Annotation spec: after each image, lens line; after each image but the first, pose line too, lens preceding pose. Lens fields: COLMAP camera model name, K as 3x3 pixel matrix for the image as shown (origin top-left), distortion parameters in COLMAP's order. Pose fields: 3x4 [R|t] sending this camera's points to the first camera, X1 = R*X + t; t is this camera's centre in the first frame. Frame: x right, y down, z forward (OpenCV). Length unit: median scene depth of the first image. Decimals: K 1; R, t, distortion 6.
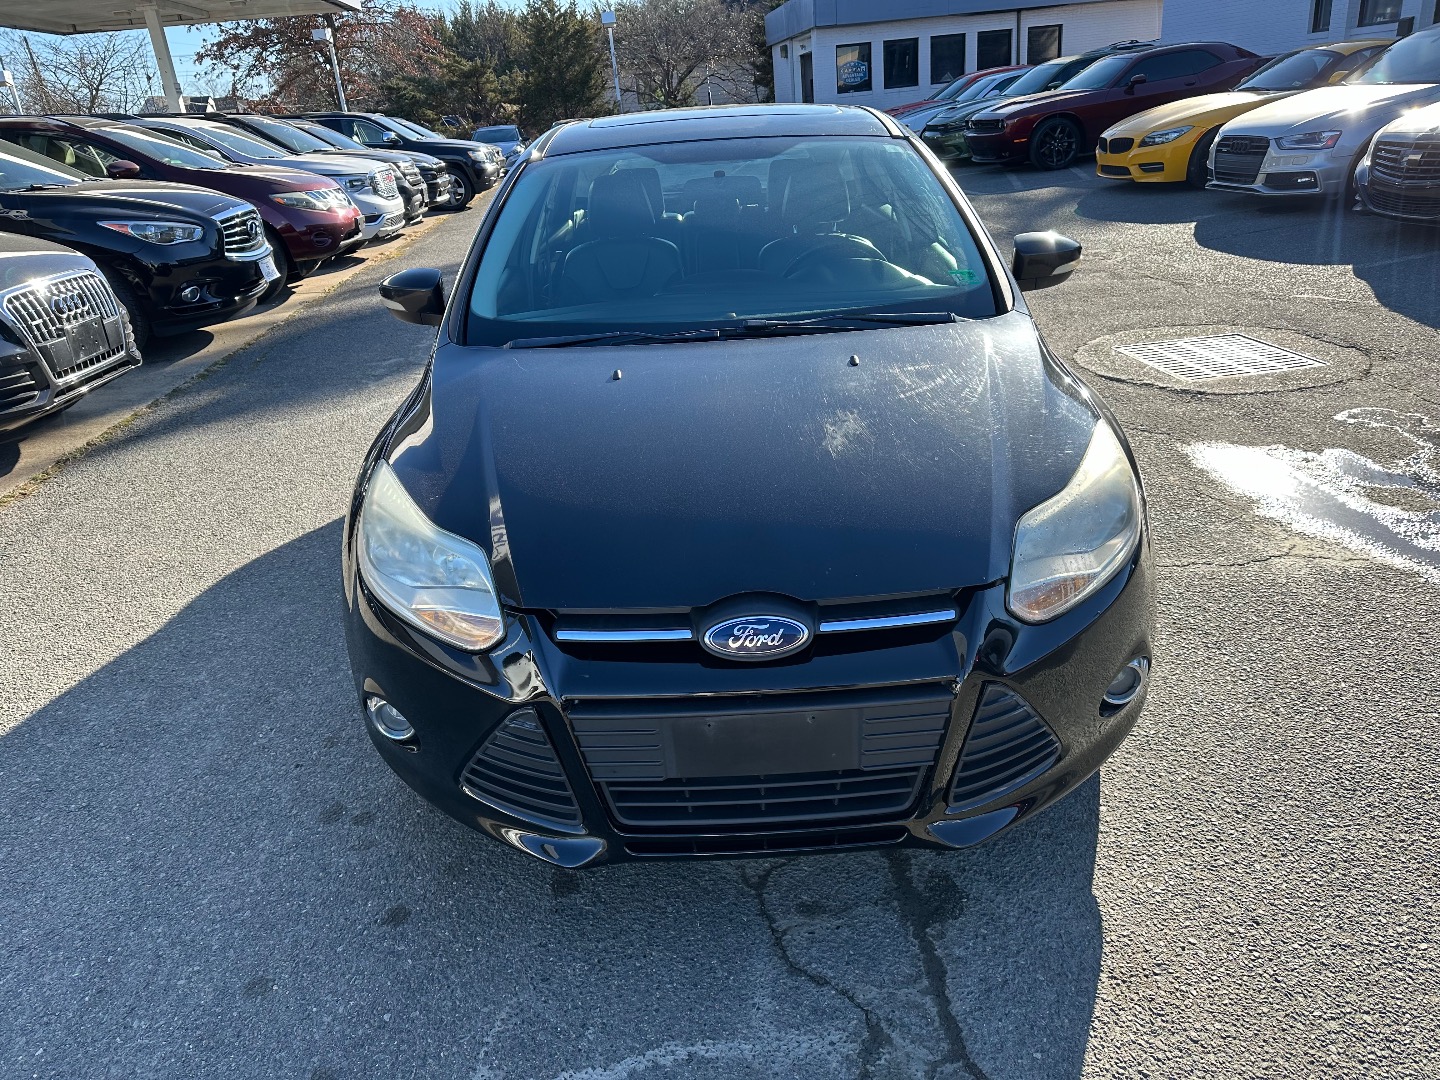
lens RADIAL K [[1034.5, 0, 726.6], [0, 1034.5, 523.9], [0, 0, 1]] dist [0.002885, -0.002391]
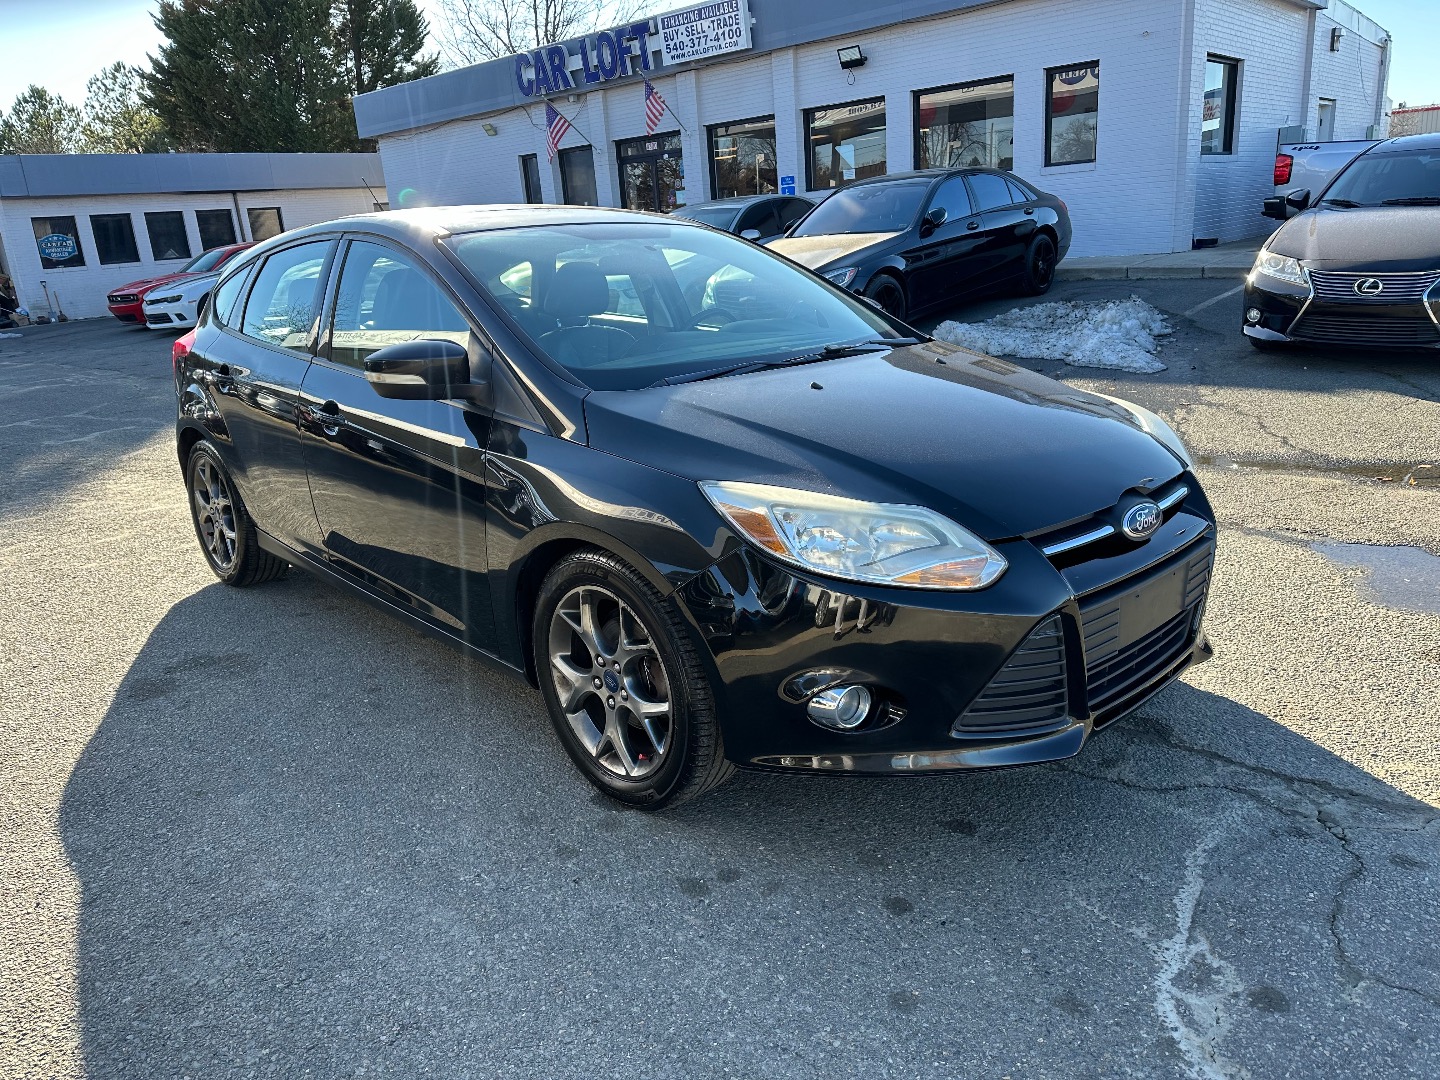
lens RADIAL K [[1009.2, 0, 720.3], [0, 1009.2, 536.6], [0, 0, 1]] dist [0.053495, -0.069561]
pose [[0.733757, -0.165575, 0.658928, -0.236742], [0.262418, 0.963654, -0.050071, 0.010040], [-0.626688, 0.209654, 0.750538, 0.070142]]
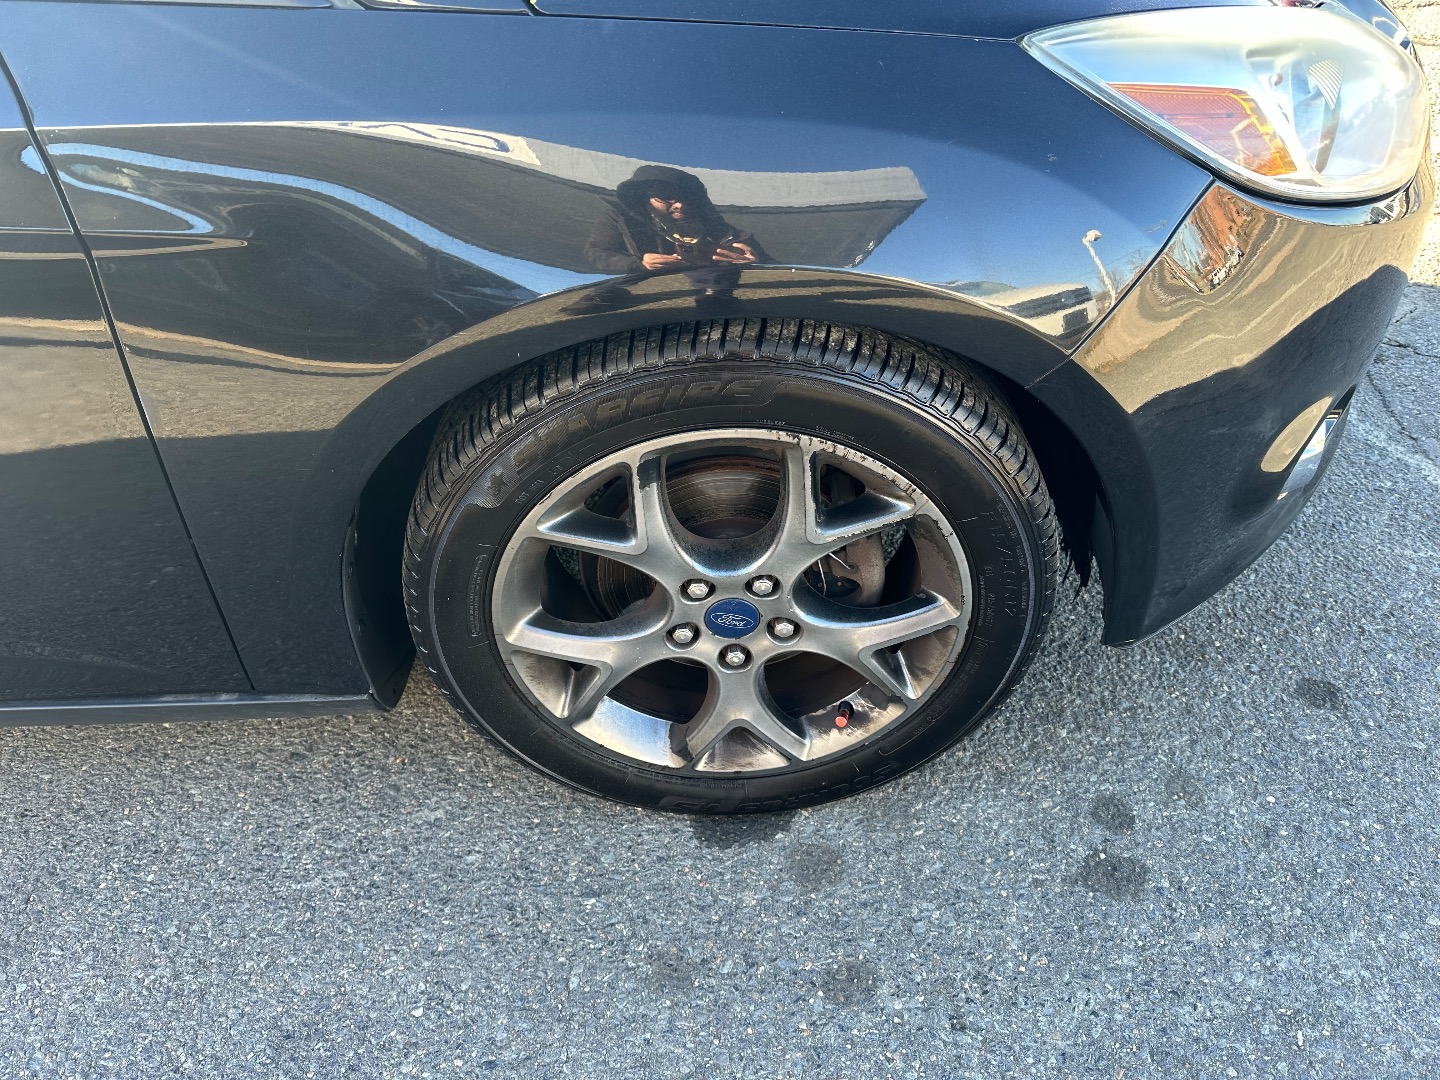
lens RADIAL K [[993.2, 0, 721.6], [0, 993.2, 537.9], [0, 0, 1]] dist [0.086985, -0.001599]
pose [[-0.023749, -0.586909, 0.809305, -0.175857], [0.418113, 0.729501, 0.541304, -0.042772], [-0.908085, 0.351236, 0.228070, 0.266775]]
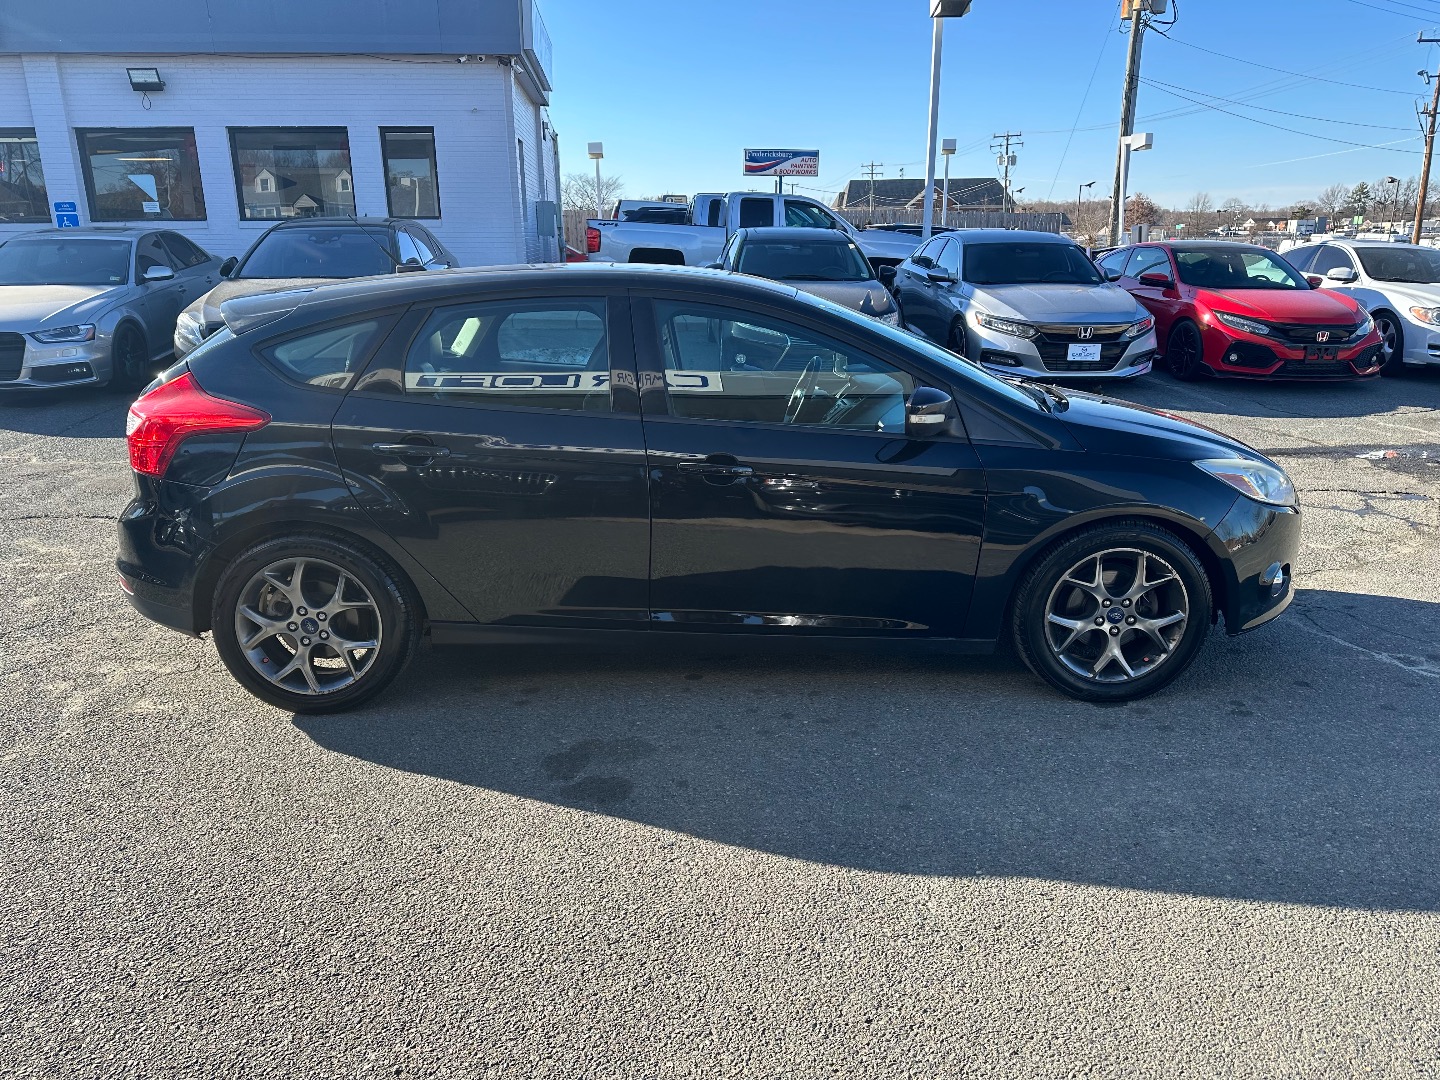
lens RADIAL K [[1018.2, 0, 720.0], [0, 1018.2, 540.0], [0, 0, 1]] dist [-0.005917, -0.009320]
pose [[-0.002607, -0.204161, 0.978934, -0.451613], [0.380456, 0.905117, 0.189779, -0.126457], [-0.924795, 0.372936, 0.075315, 0.391258]]
